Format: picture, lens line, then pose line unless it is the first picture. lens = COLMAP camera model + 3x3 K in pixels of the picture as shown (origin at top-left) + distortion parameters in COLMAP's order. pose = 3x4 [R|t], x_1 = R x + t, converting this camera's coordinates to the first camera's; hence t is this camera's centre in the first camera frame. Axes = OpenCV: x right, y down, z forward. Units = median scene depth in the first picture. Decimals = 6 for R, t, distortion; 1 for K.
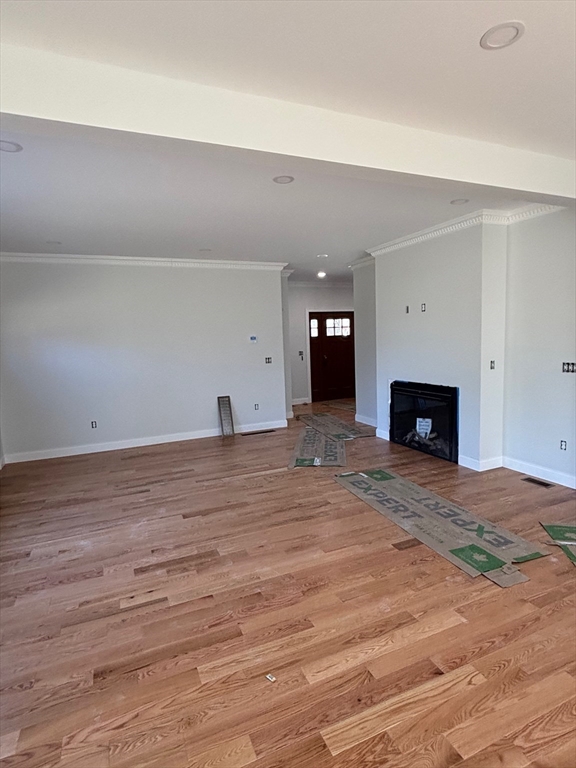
lens RADIAL K [[424.5, 0, 288.0], [0, 424.5, 384.0], [0, 0, 1]] dist [0.044823, -0.000514]
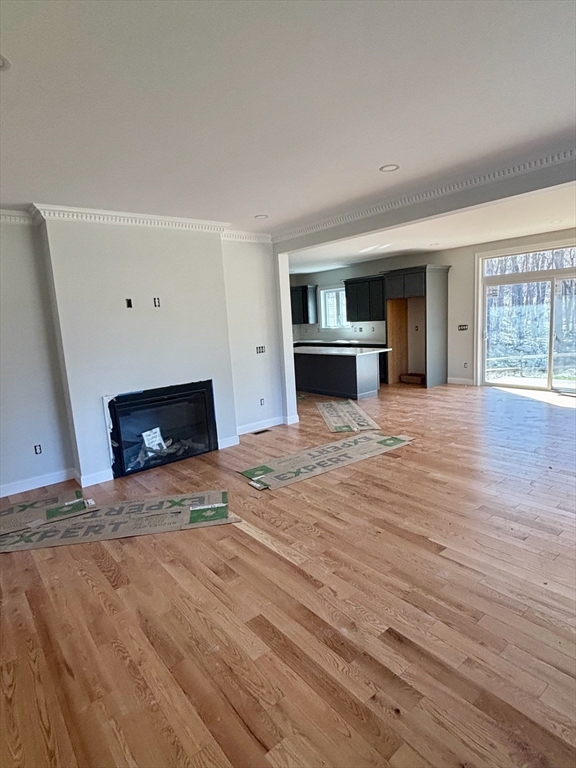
lens RADIAL K [[424.5, 0, 288.0], [0, 424.5, 384.0], [0, 0, 1]] dist [0.044823, -0.000514]
pose [[-0.271137, -0.099898, 0.957343, -0.736541], [0.178876, 0.972045, 0.152093, -0.117982], [-0.945774, 0.212483, -0.245688, 1.172729]]
